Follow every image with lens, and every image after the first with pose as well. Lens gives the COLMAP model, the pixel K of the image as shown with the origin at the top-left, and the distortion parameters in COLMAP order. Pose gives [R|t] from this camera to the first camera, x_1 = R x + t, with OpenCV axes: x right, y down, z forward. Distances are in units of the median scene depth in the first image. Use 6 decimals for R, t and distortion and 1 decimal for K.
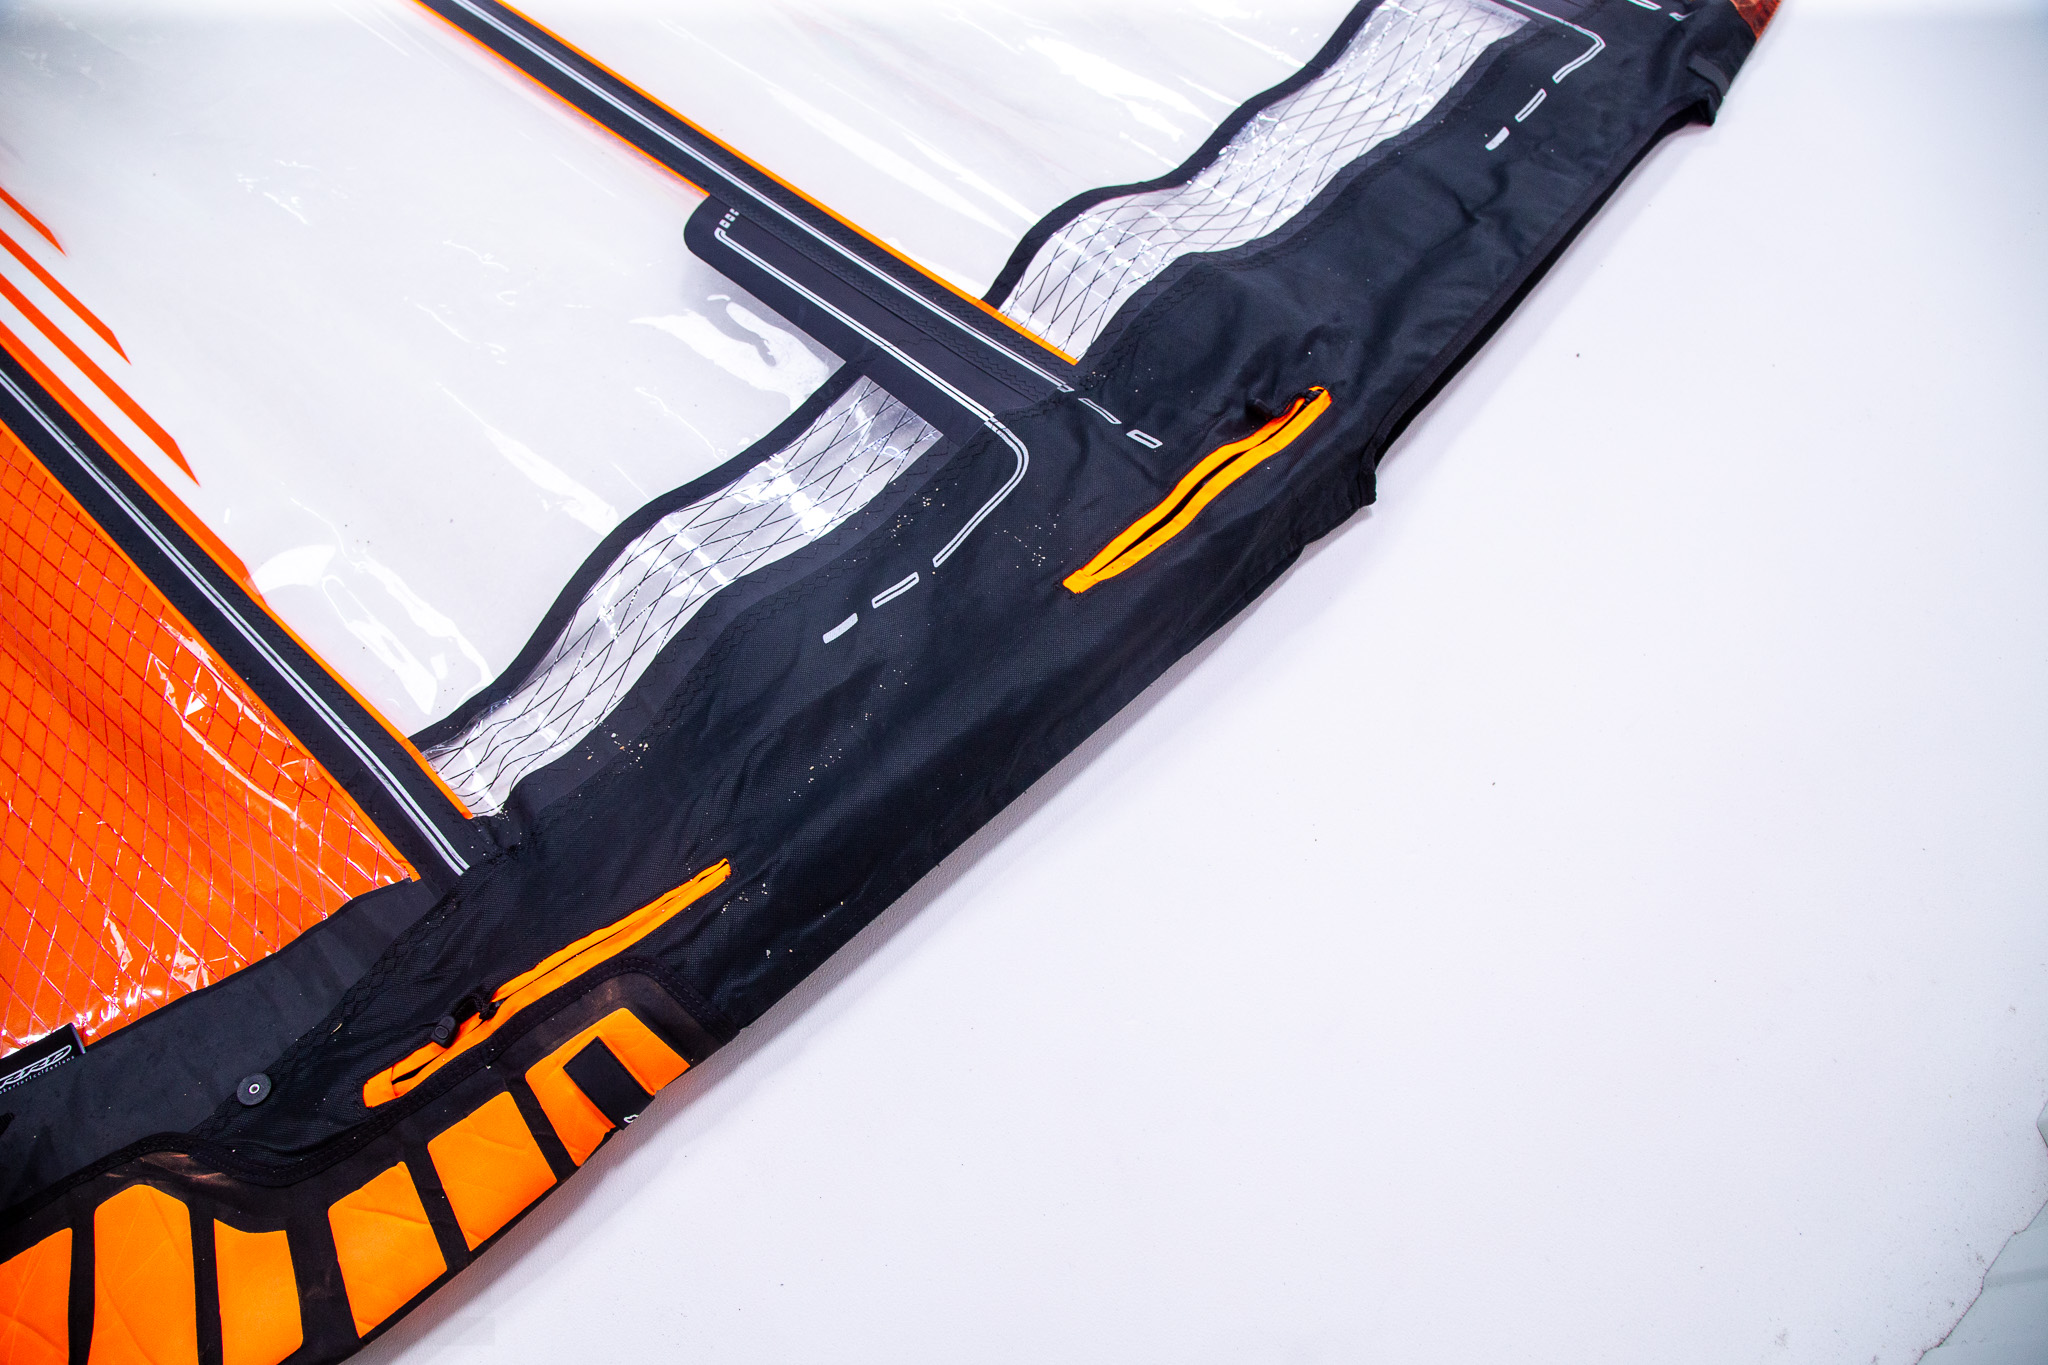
lens RADIAL K [[1450.1, 0, 1024.4], [0, 1450.1, 755.7], [0, 0, 1]] dist [-0.128790, 0.070297]
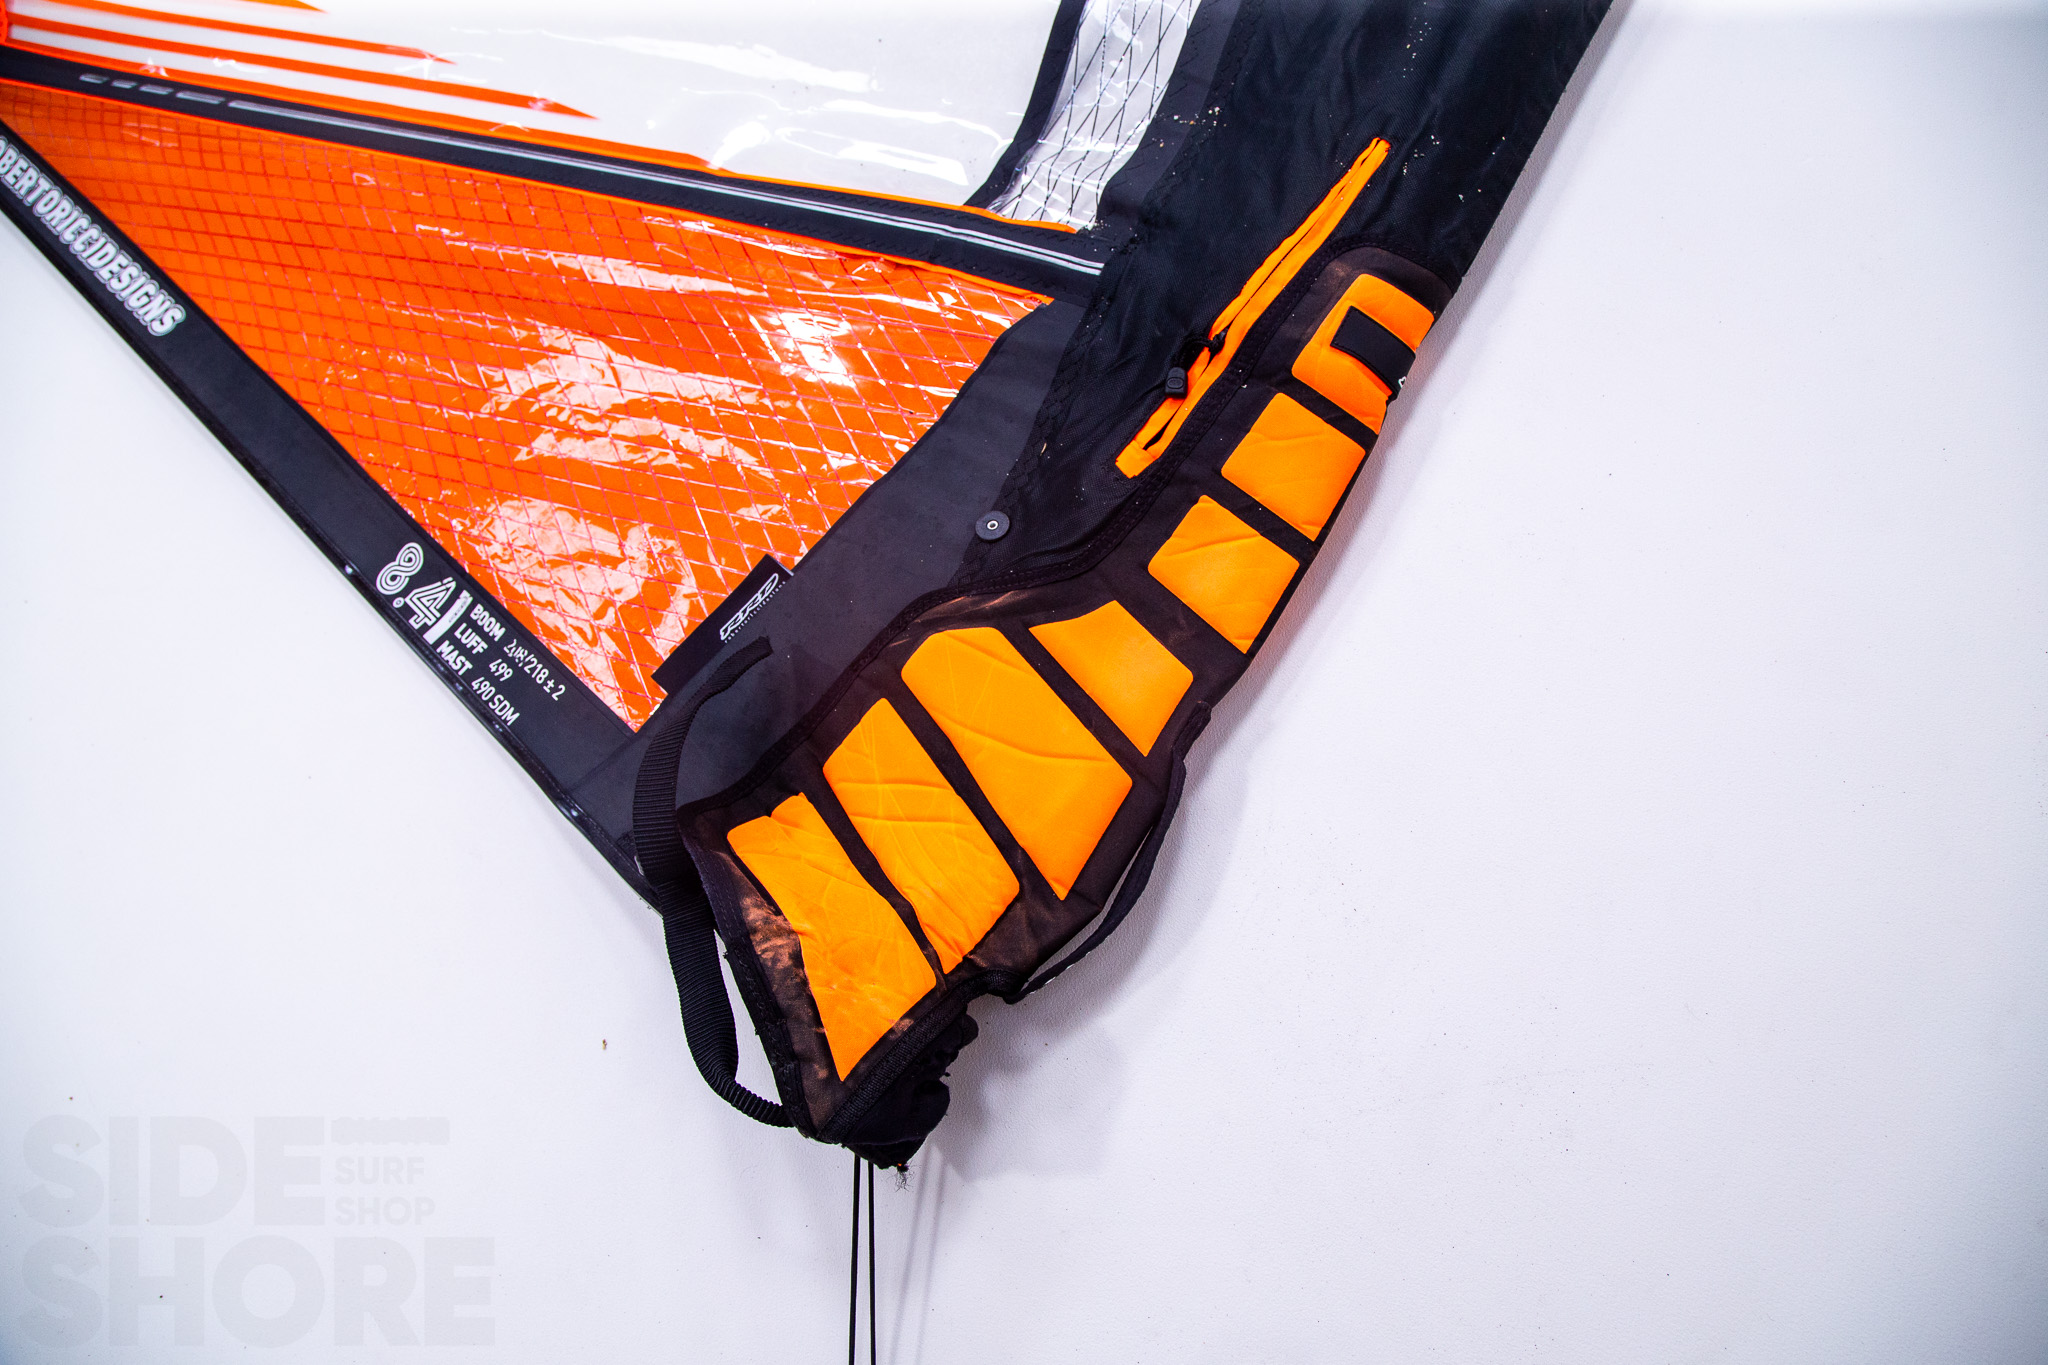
lens RADIAL K [[1450.1, 0, 1024.4], [0, 1450.1, 755.7], [0, 0, 1]] dist [-0.128790, 0.070297]
pose [[0.942180, -0.330420, -0.055854, -0.536017], [0.334339, 0.938154, 0.089918, 0.310883], [0.022689, -0.103393, 0.994382, -0.018097]]
